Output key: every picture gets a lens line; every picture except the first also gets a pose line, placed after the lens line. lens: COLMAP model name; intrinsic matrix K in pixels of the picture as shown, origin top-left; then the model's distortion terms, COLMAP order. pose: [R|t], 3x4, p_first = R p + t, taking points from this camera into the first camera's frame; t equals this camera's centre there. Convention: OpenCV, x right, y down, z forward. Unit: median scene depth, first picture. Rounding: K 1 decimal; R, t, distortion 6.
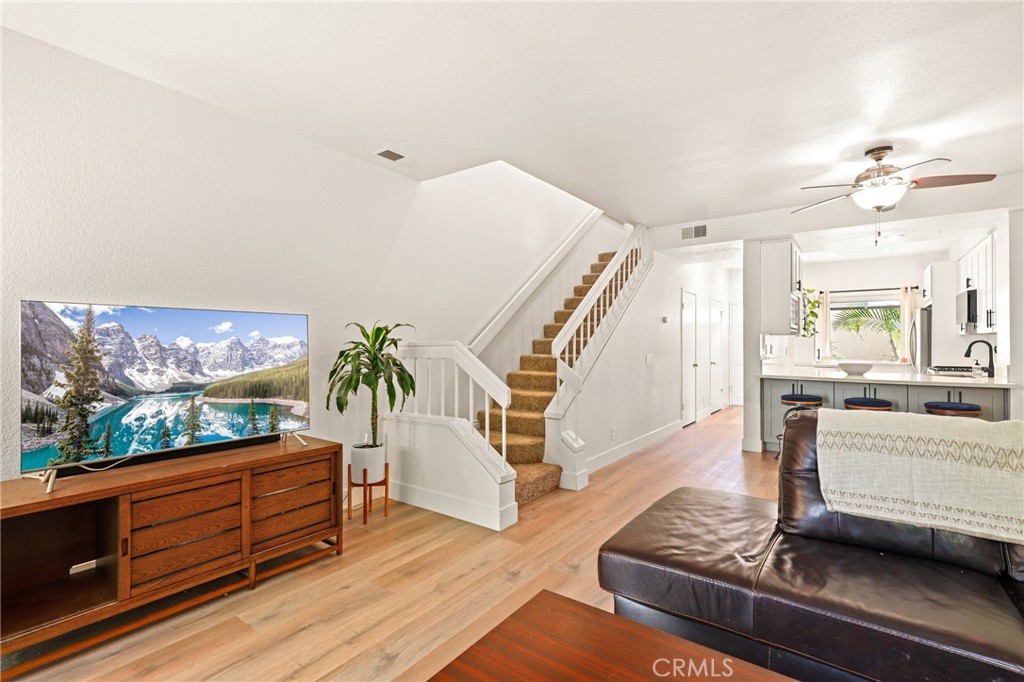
lens RADIAL K [[467.6, 0, 518.5], [0, 467.6, 341.6], [0, 0, 1]] dist [-0.000070, 0.000327]
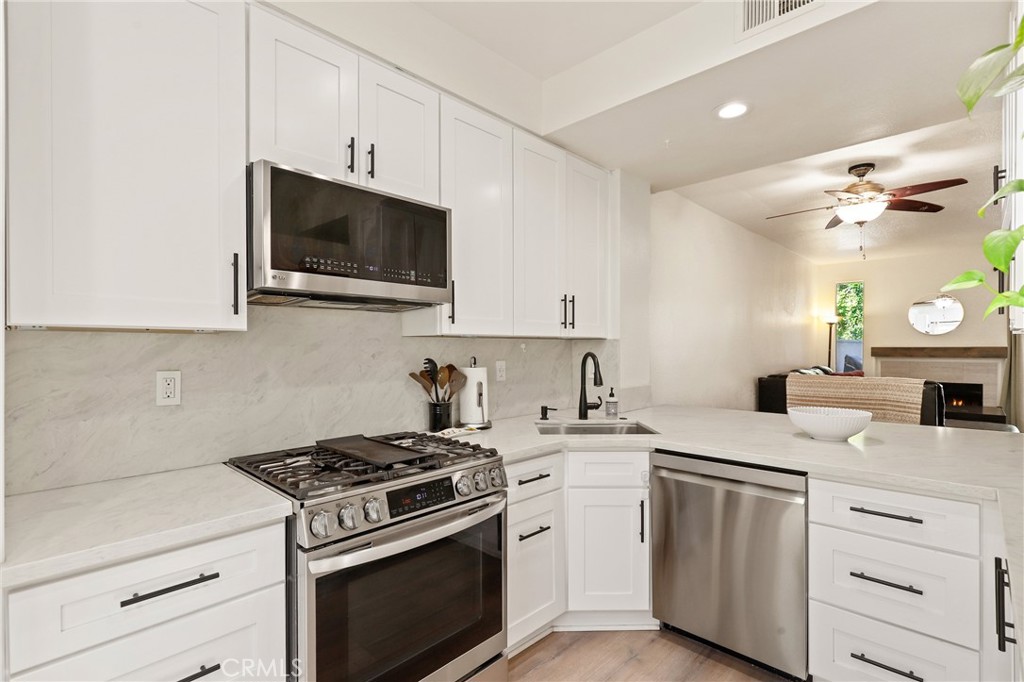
lens RADIAL K [[477.3, 0, 504.9], [0, 477.3, 349.4], [0, 0, 1]] dist [0.000579, -0.000258]
pose [[-0.989006, 0.001800, 0.147865, 0.939641], [0.002042, 0.999997, 0.001486, -0.007251], [-0.147862, 0.001772, -0.989006, 1.454520]]
